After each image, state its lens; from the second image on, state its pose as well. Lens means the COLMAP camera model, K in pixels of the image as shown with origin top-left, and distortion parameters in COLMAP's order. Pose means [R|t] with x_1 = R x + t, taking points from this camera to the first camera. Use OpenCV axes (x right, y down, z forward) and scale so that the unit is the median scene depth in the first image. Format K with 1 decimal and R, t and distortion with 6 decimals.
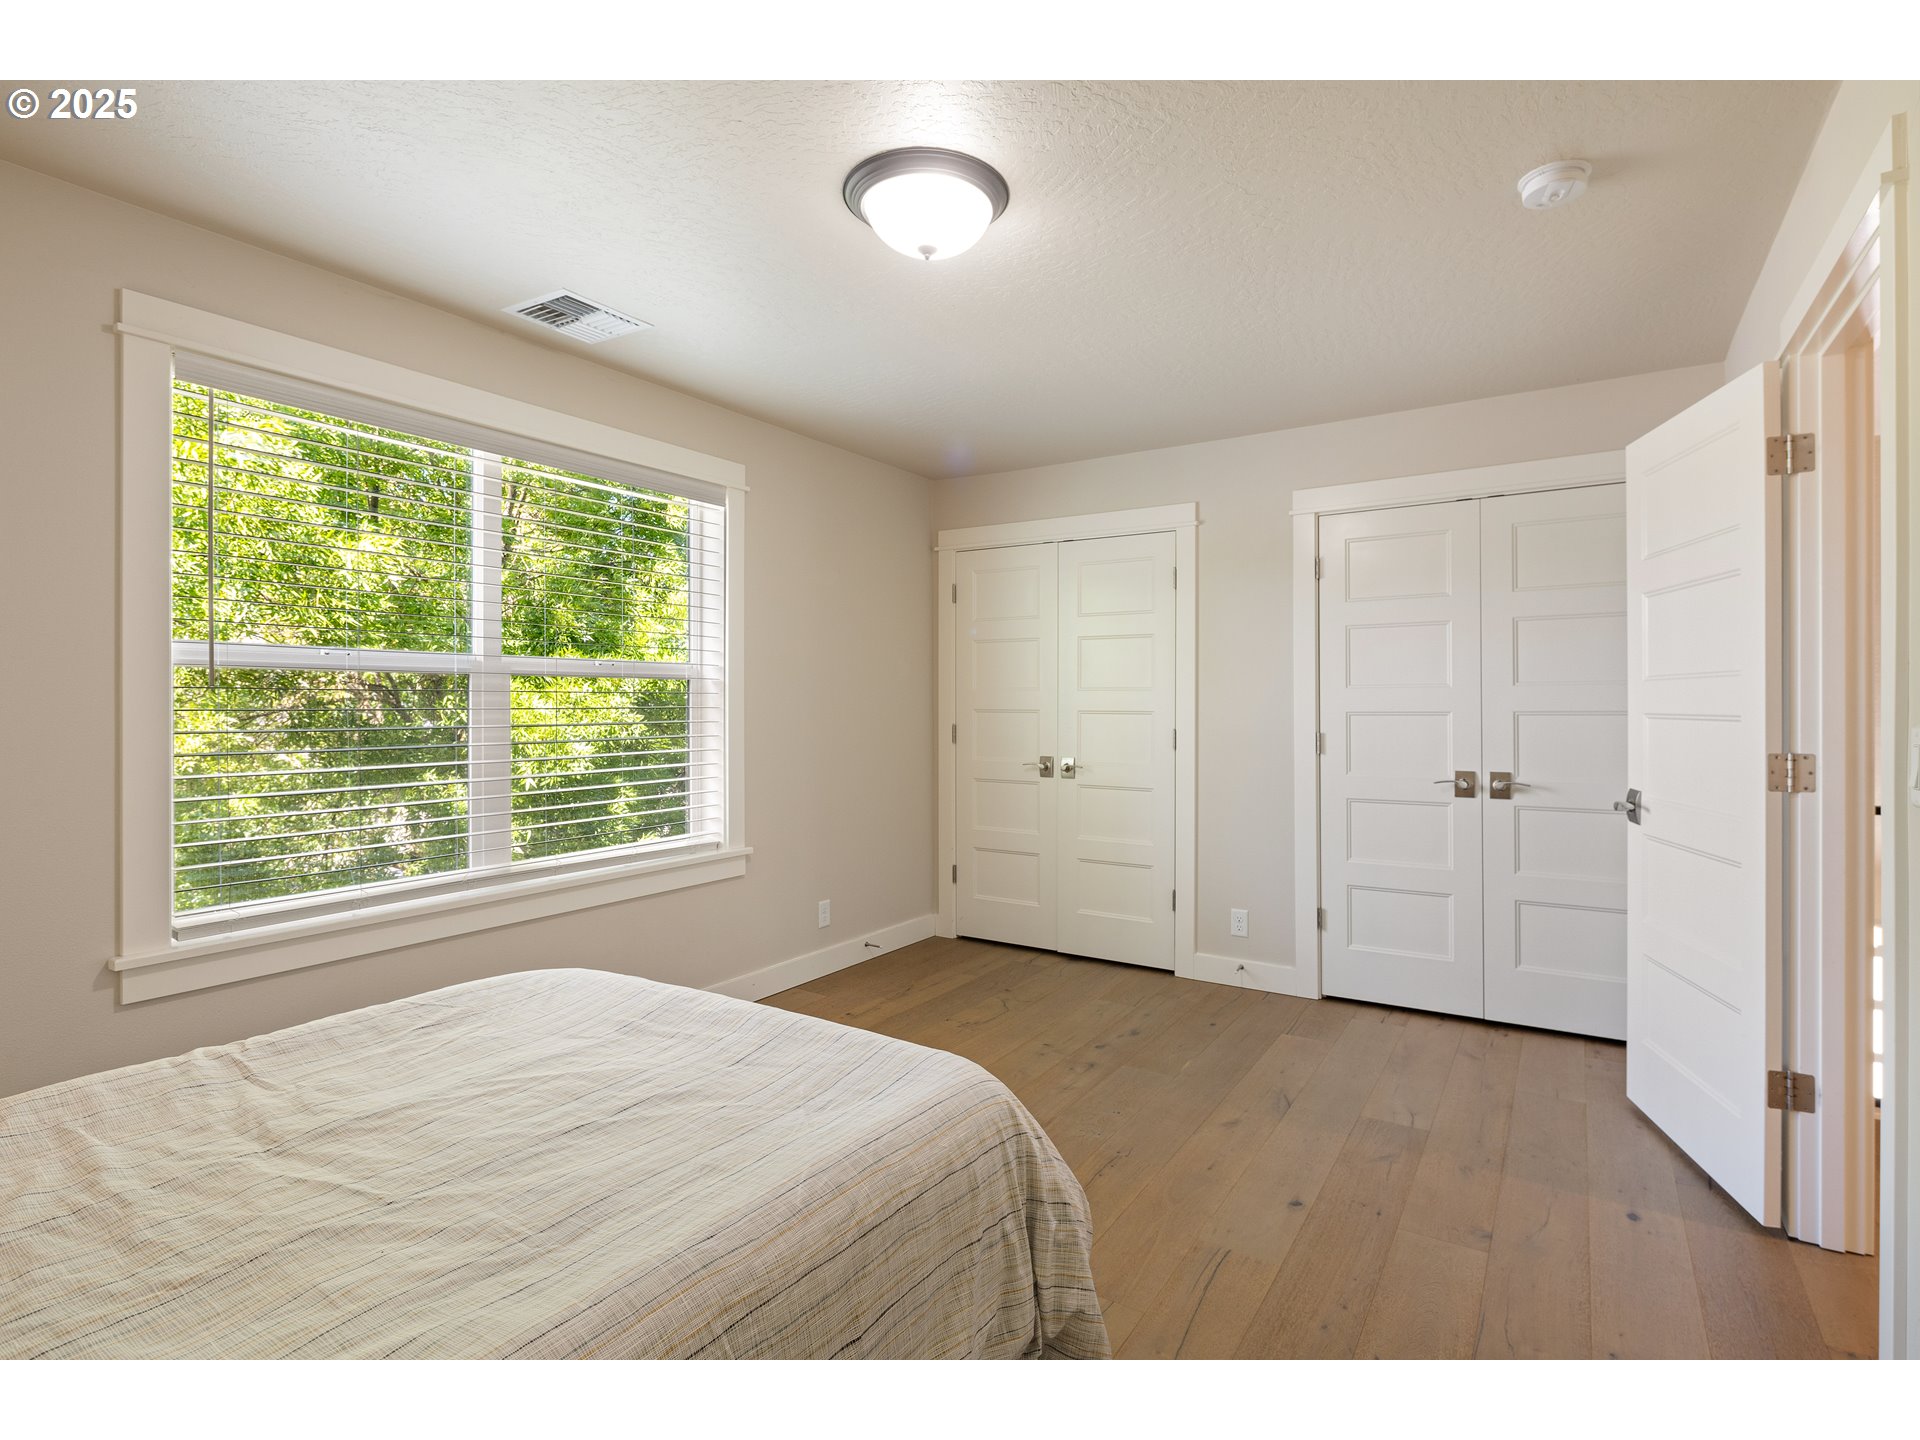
lens RADIAL K [[936.0, 0, 979.6], [0, 936.0, 703.0], [0, 0, 1]] dist [0.000338, -0.000839]
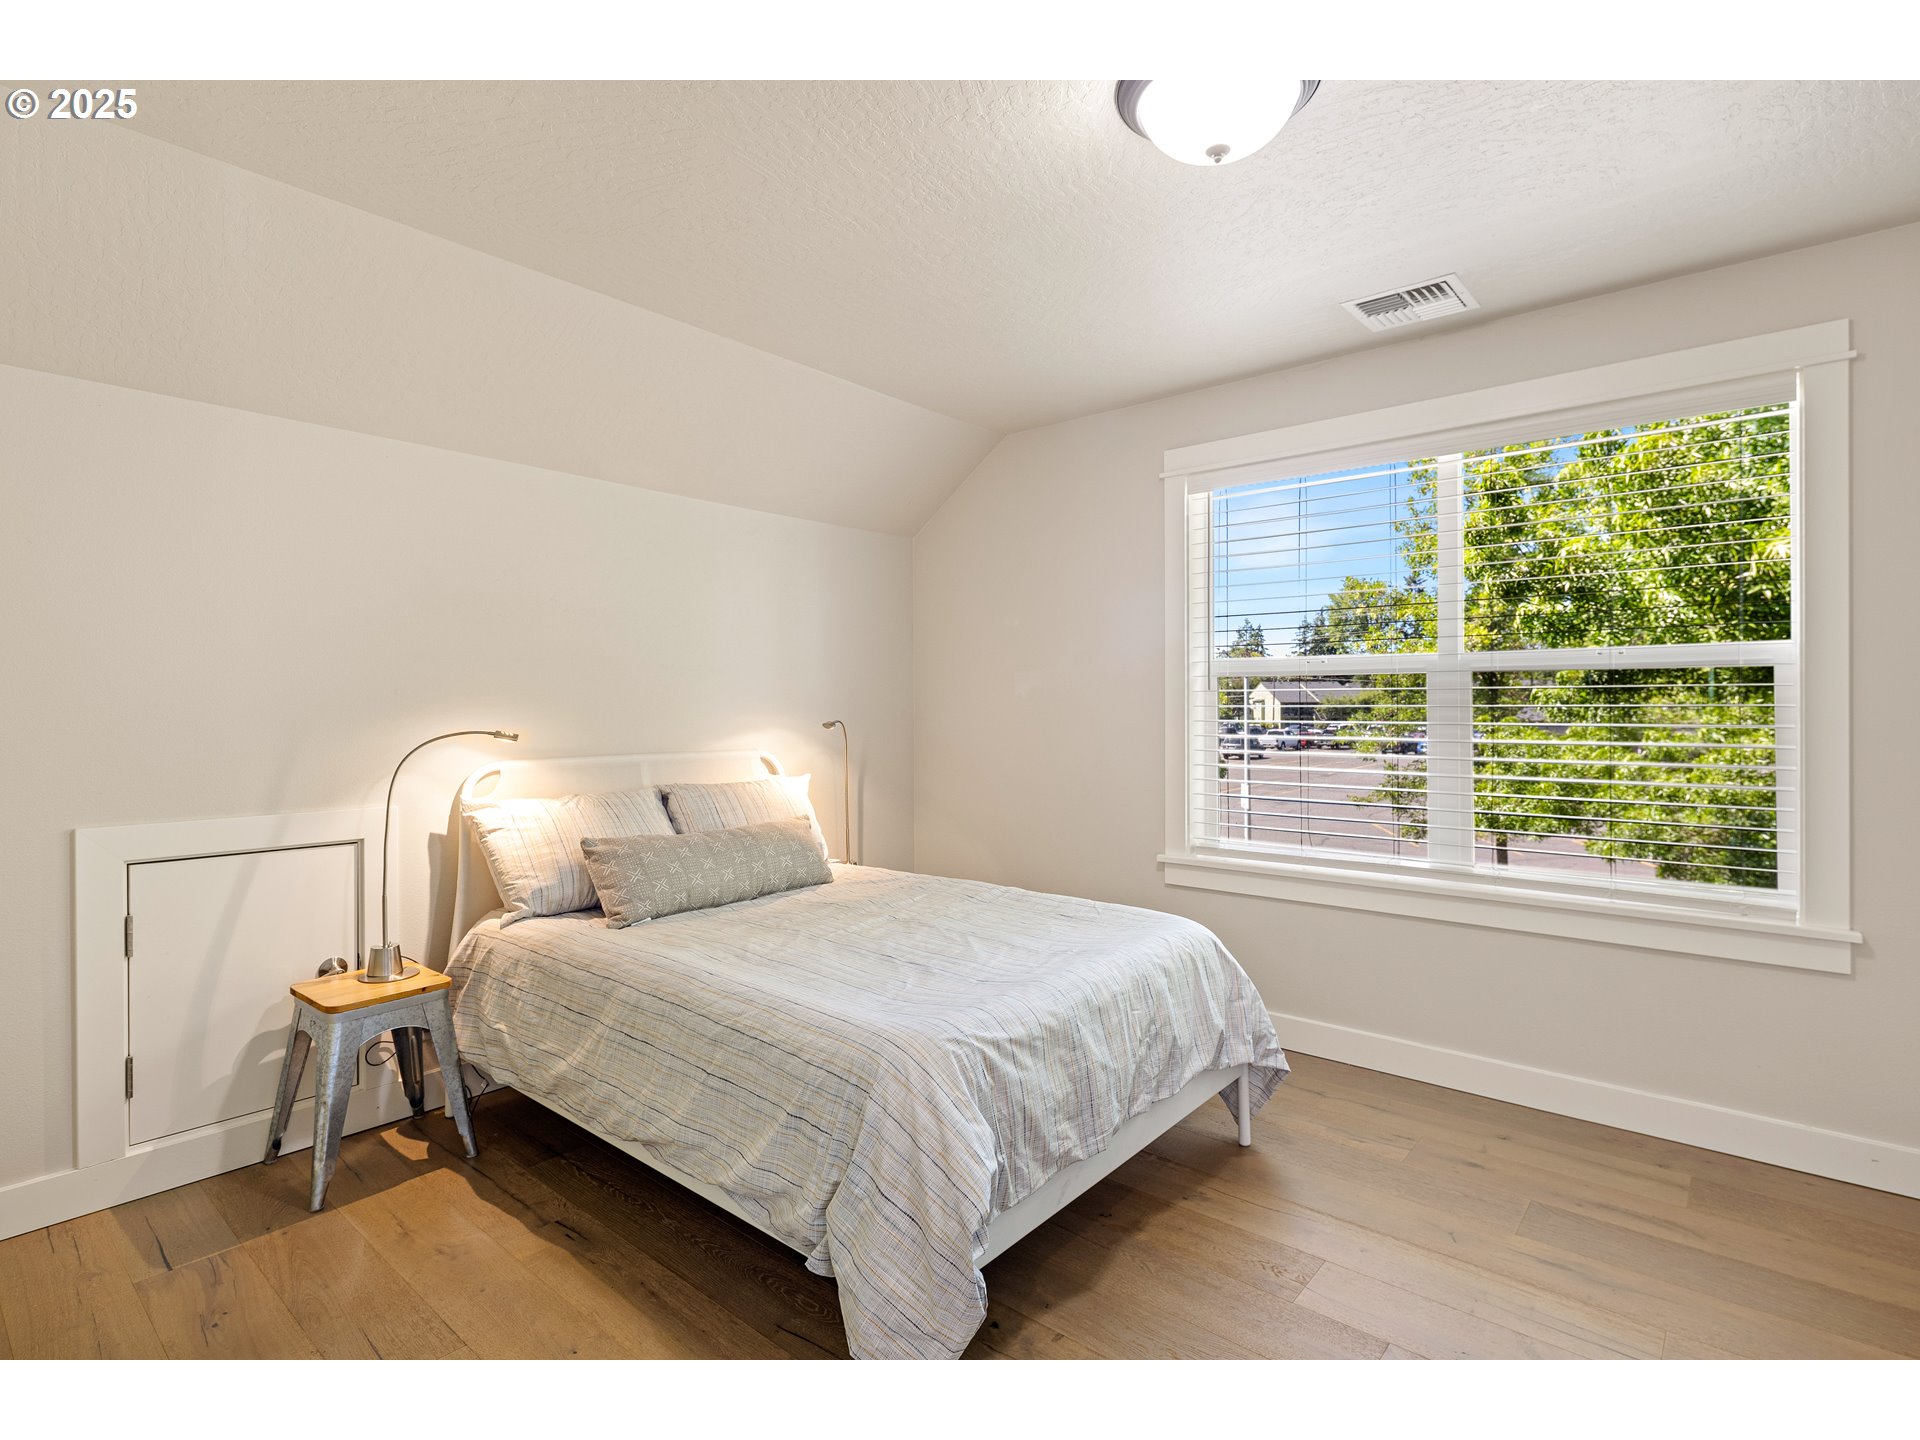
lens RADIAL K [[936.0, 0, 979.6], [0, 936.0, 703.0], [0, 0, 1]] dist [0.000338, -0.000839]
pose [[-0.123499, 0.003006, -0.992340, 1.087421], [0.004391, 0.999987, 0.002483, -0.005328], [0.992335, -0.004051, -0.123511, 1.222779]]
